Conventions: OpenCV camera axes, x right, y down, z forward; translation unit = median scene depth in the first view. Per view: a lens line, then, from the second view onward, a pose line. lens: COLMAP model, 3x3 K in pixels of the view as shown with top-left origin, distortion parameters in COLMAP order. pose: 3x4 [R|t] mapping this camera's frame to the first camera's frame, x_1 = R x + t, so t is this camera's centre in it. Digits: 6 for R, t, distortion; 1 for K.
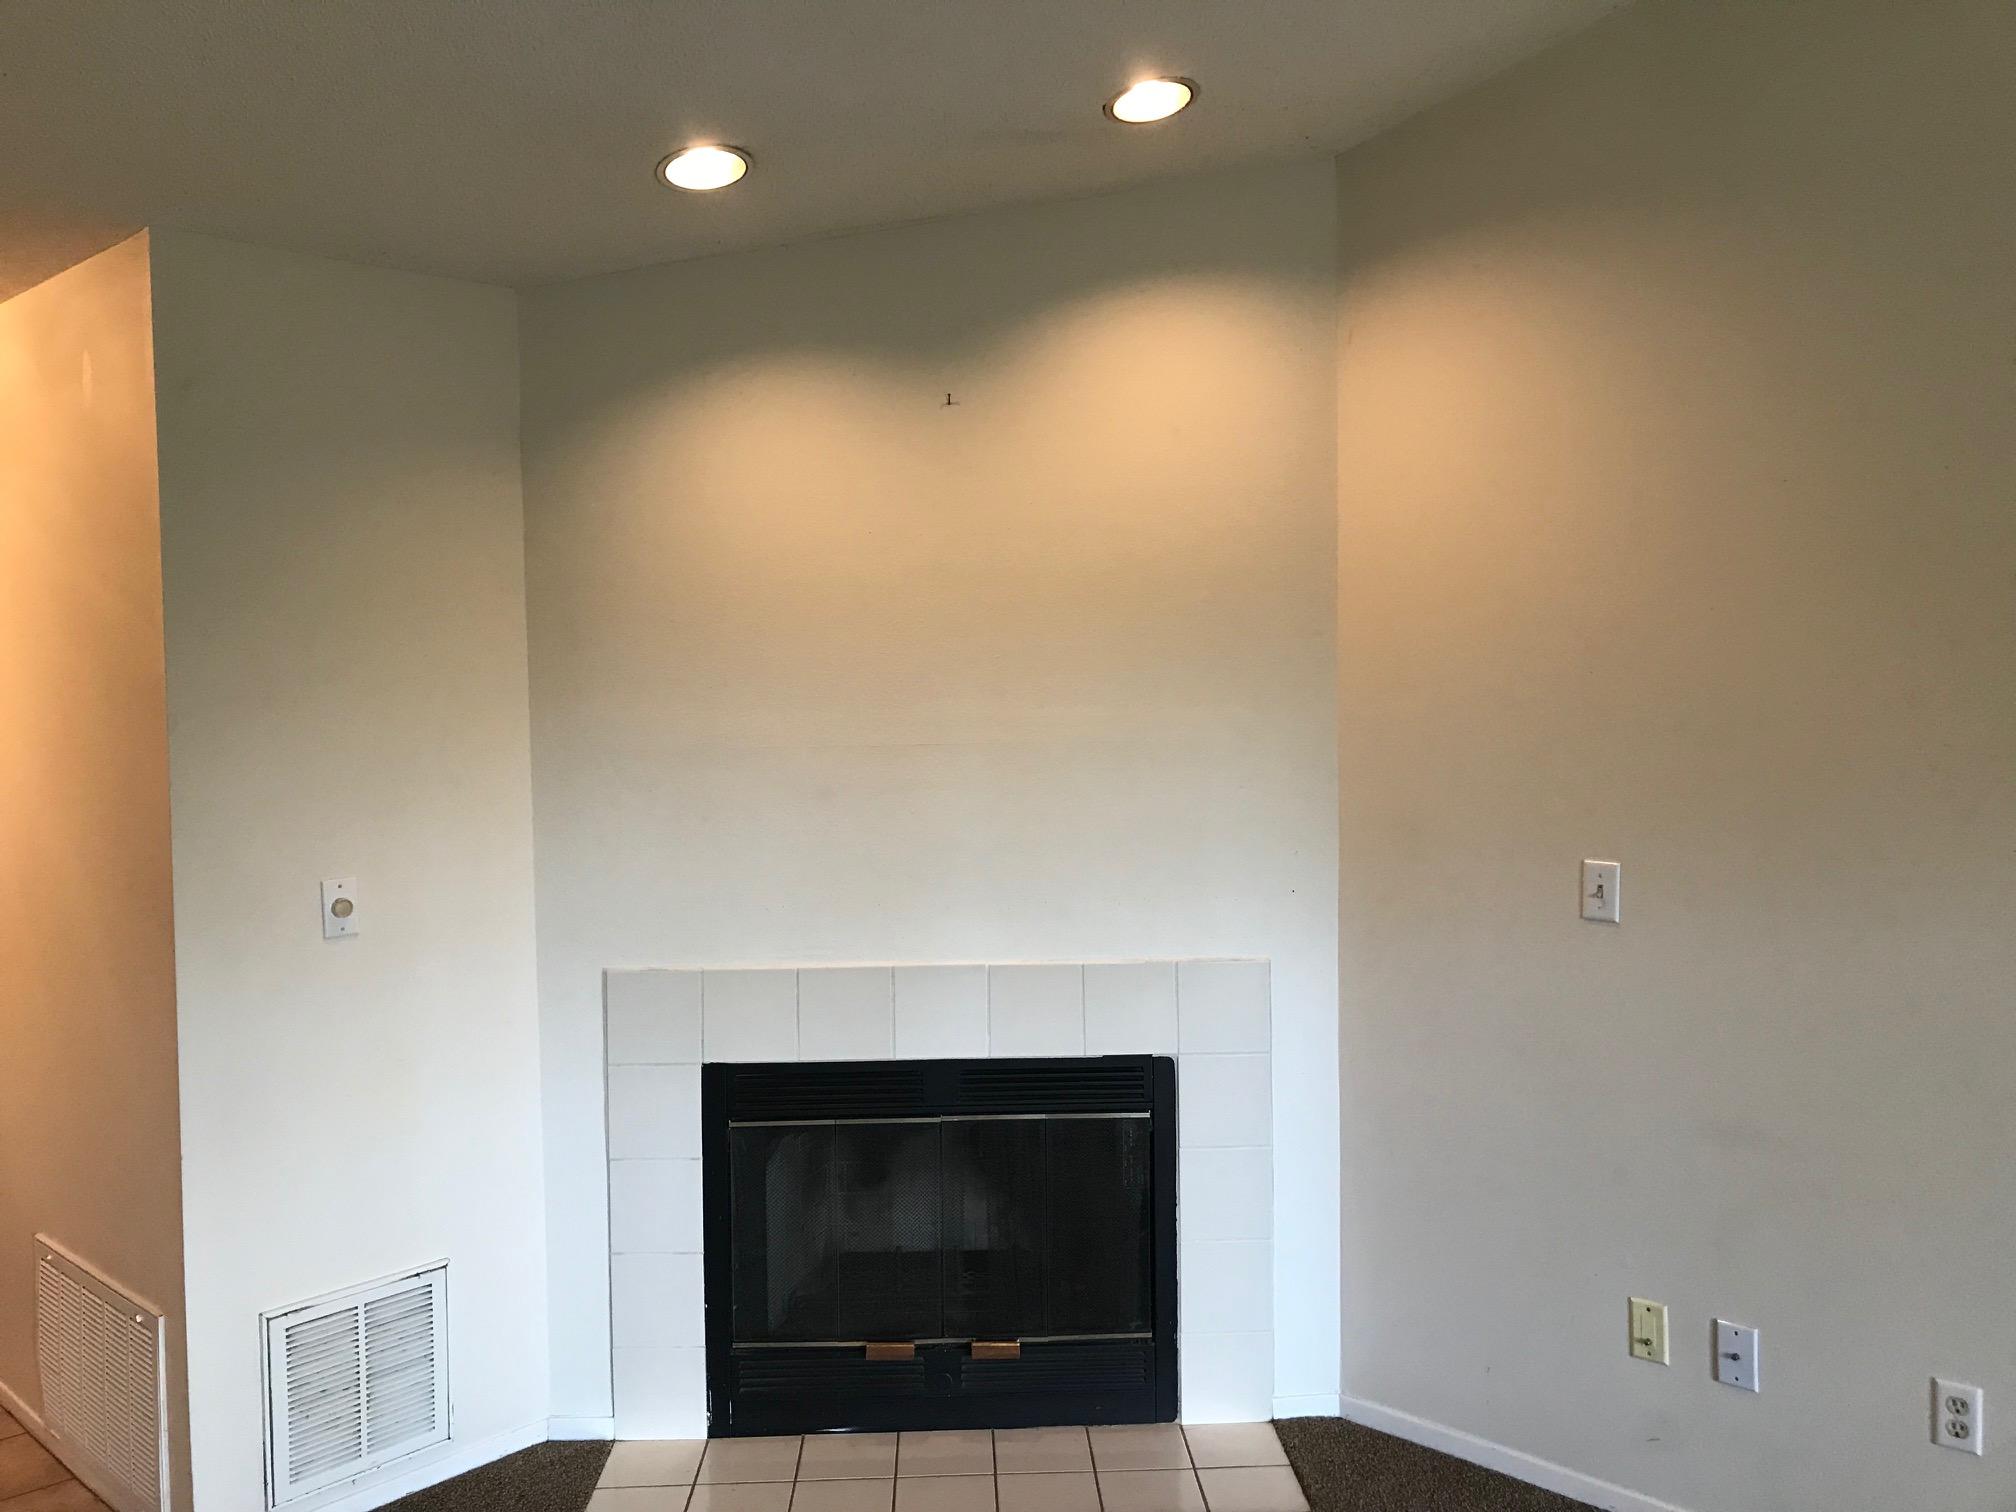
lens RADIAL K [[1635.1, 0, 987.9], [0, 1635.1, 742.0], [0, 0, 1]] dist [0.035117, -0.039365]
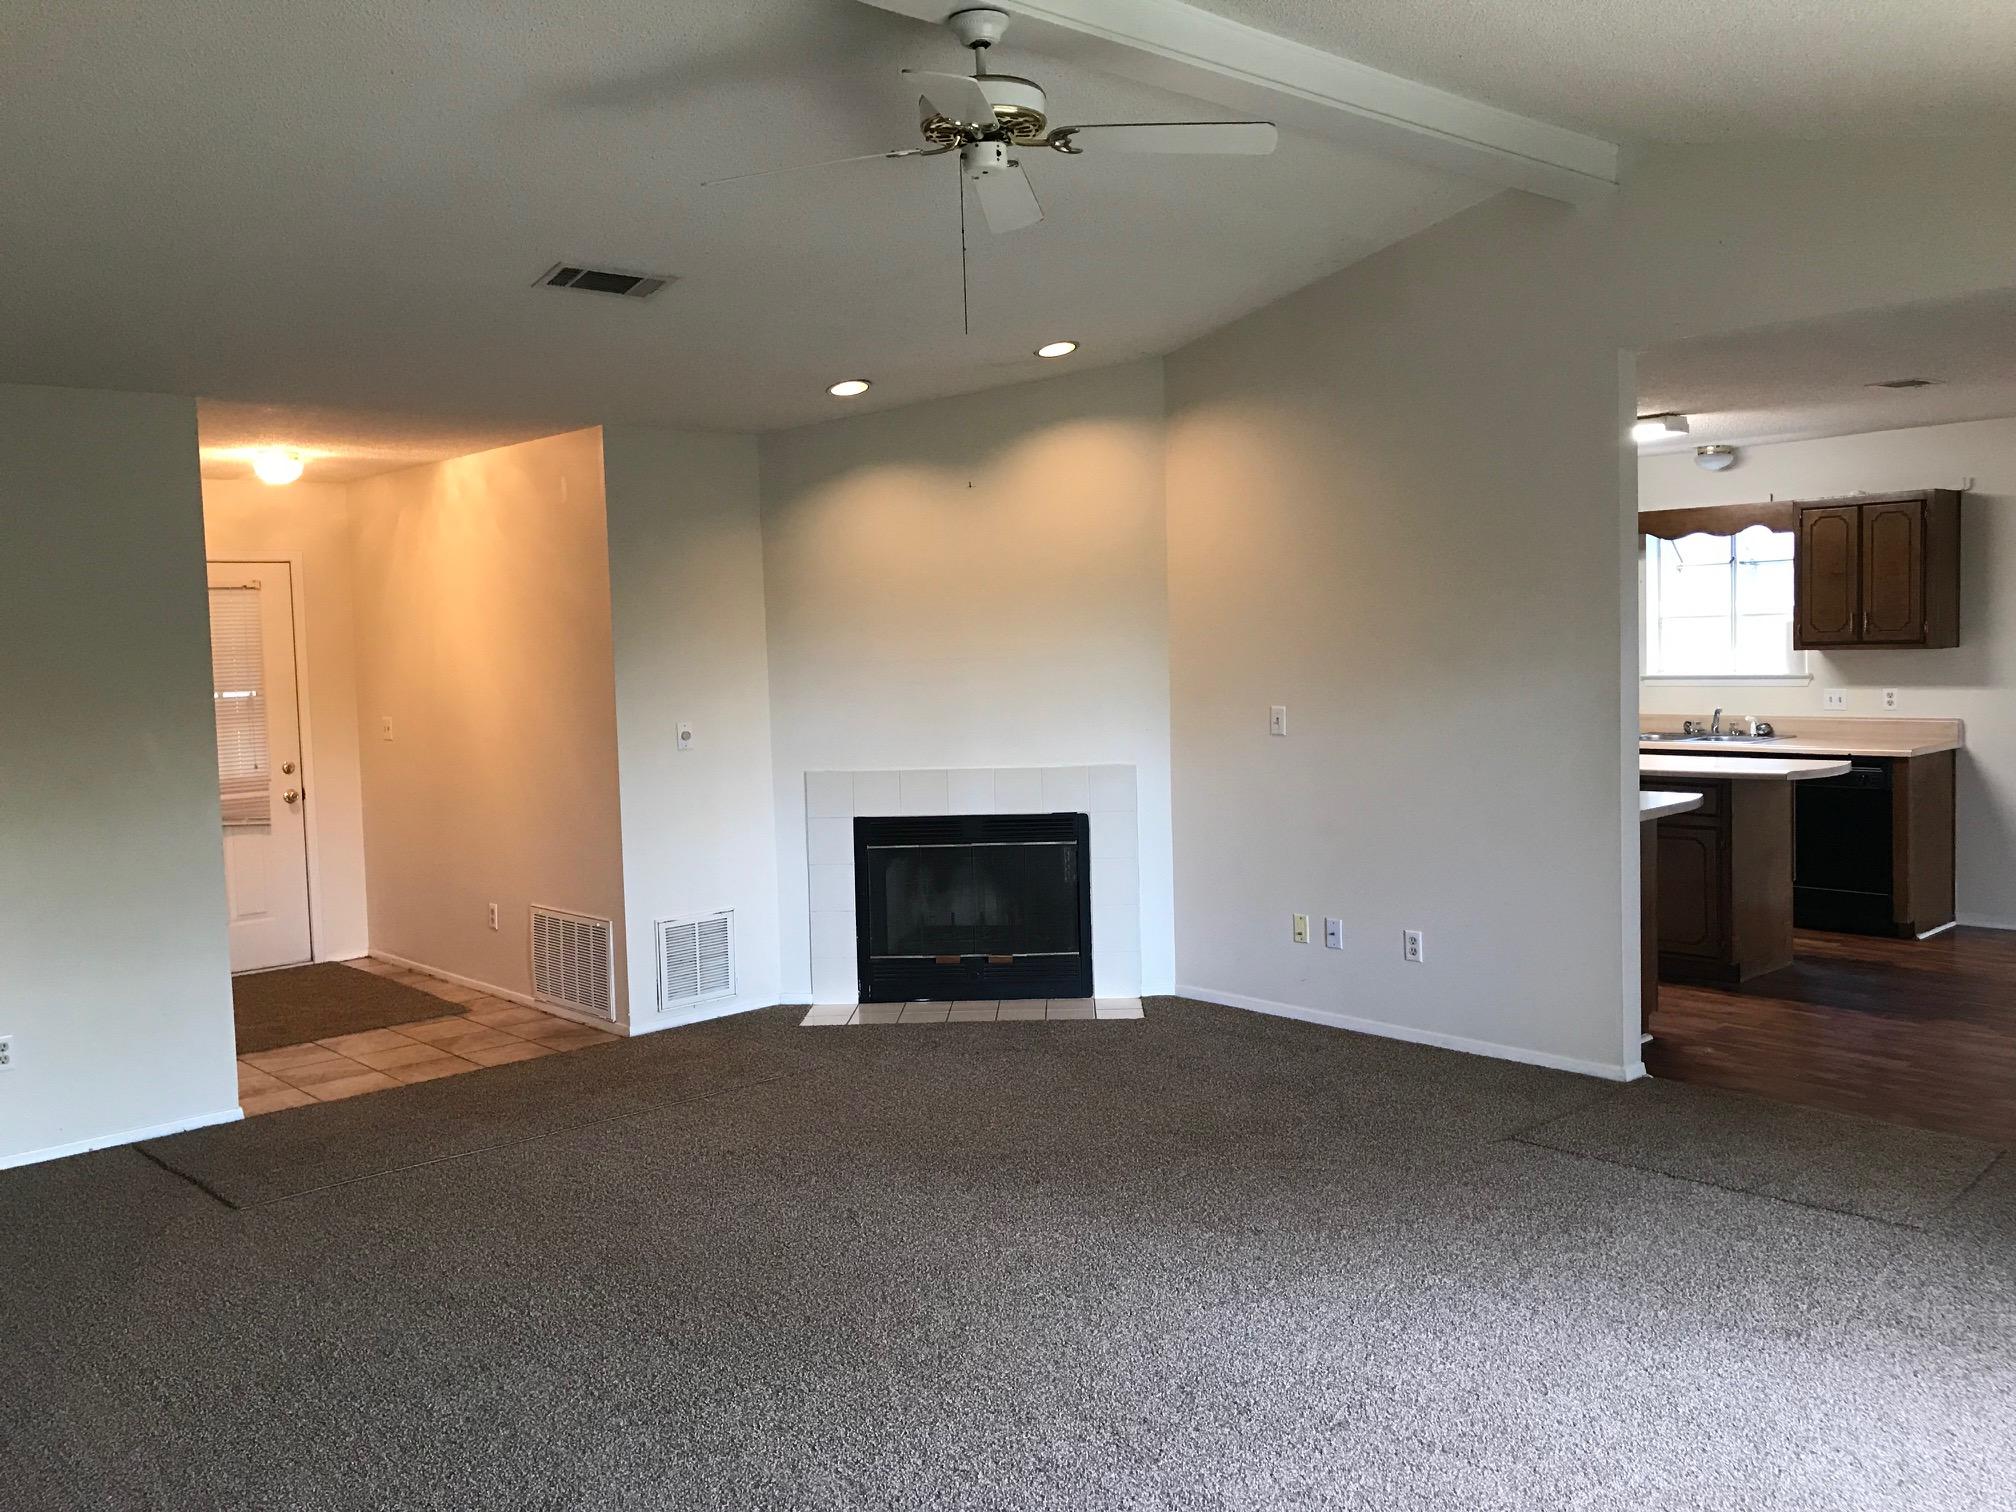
lens RADIAL K [[1635.1, 0, 994.2], [0, 1635.1, 745.5], [0, 0, 1]] dist [0.035117, -0.039365]
pose [[0.996966, -0.009911, -0.077205, 0.155542], [0.011835, 0.999630, 0.024507, 0.060537], [0.076934, -0.025346, 0.996714, -0.994996]]
